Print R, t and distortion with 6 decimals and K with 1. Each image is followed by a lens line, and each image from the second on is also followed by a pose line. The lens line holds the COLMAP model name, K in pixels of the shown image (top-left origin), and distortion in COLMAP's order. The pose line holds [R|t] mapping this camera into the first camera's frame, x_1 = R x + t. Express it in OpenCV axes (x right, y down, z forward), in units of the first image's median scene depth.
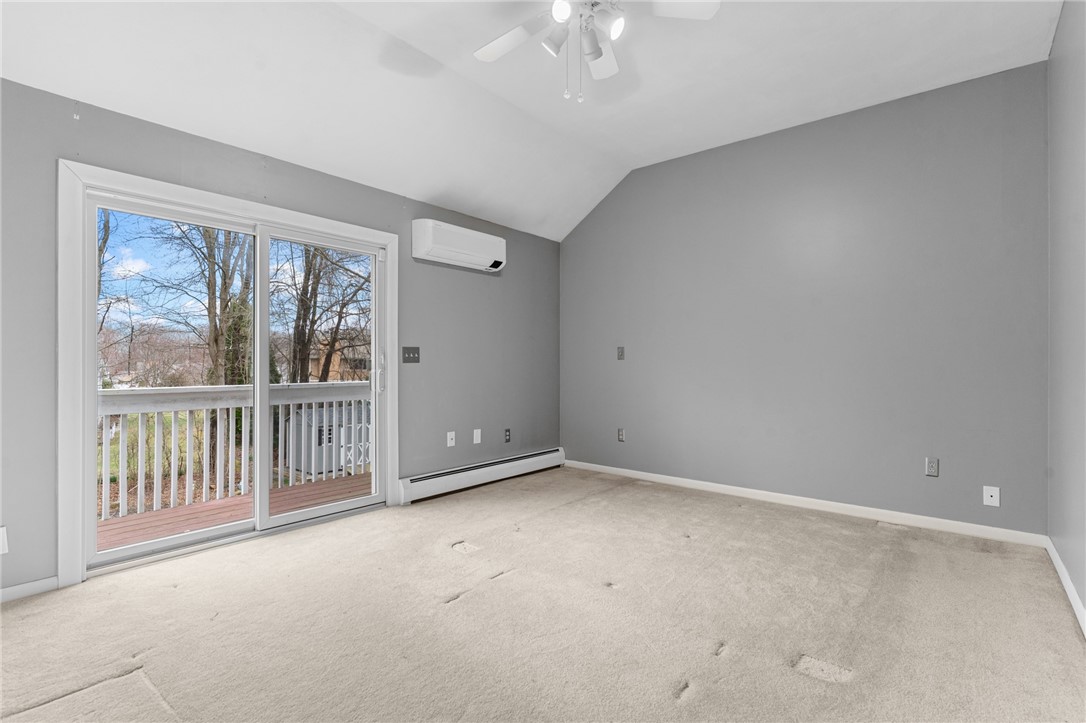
lens RADIAL K [[512.3, 0, 538.4], [0, 512.3, 362.5], [0, 0, 1]] dist [-0.011781, 0.000106]
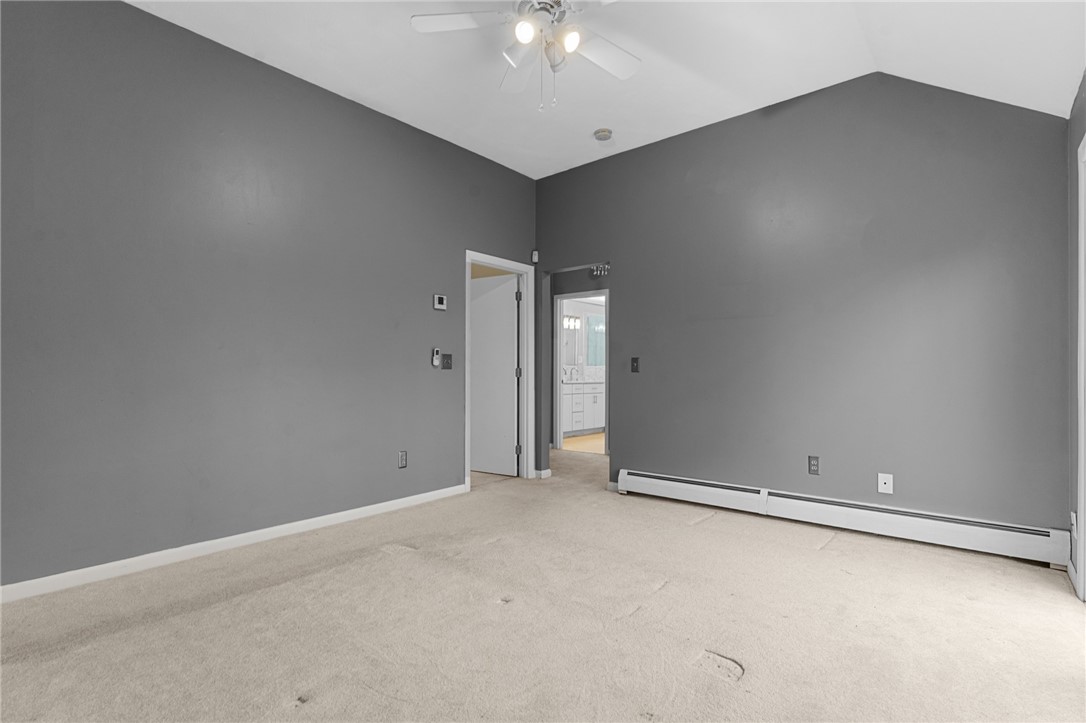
lens RADIAL K [[516.2, 0, 541.4], [0, 516.2, 366.0], [0, 0, 1]] dist [0.002529, -0.000225]
pose [[-0.999905, -0.000510, -0.013787, 0.054821], [-0.000299, 0.999883, -0.015311, 0.016810], [0.013794, -0.015306, -0.999788, 1.228942]]
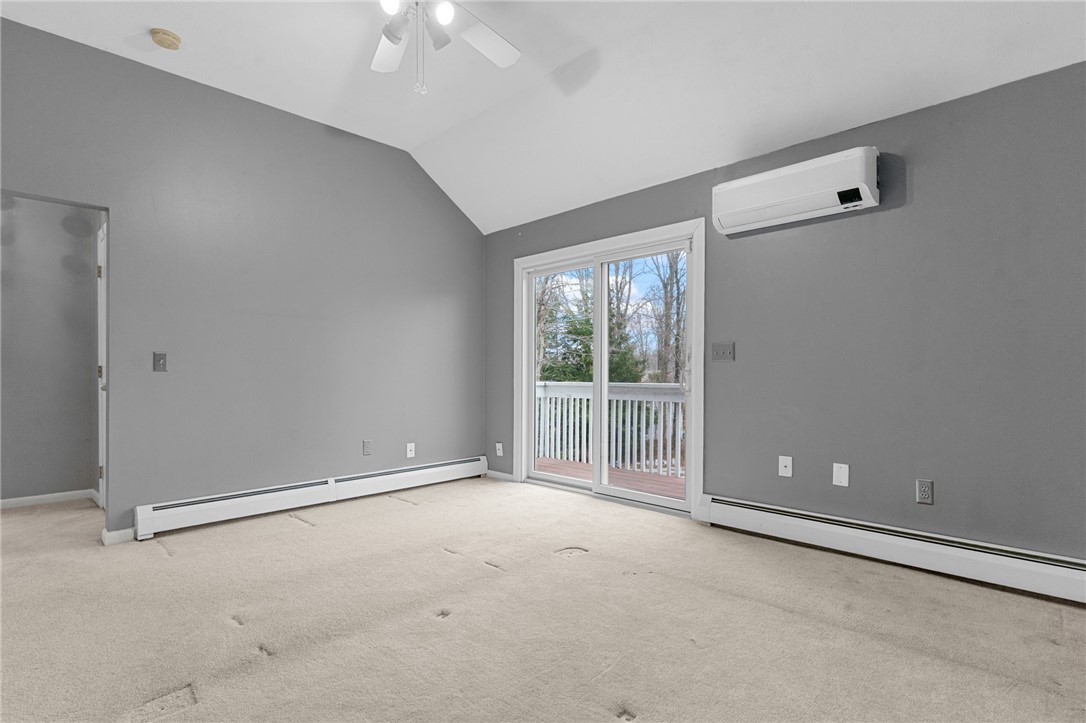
lens RADIAL K [[516.2, 0, 541.4], [0, 516.2, 366.0], [0, 0, 1]] dist [0.002529, -0.000225]
pose [[-0.079621, -0.010576, -0.996769, 0.635653], [0.005089, 0.999926, -0.011016, 0.016611], [0.996812, -0.005950, -0.079561, 0.786258]]
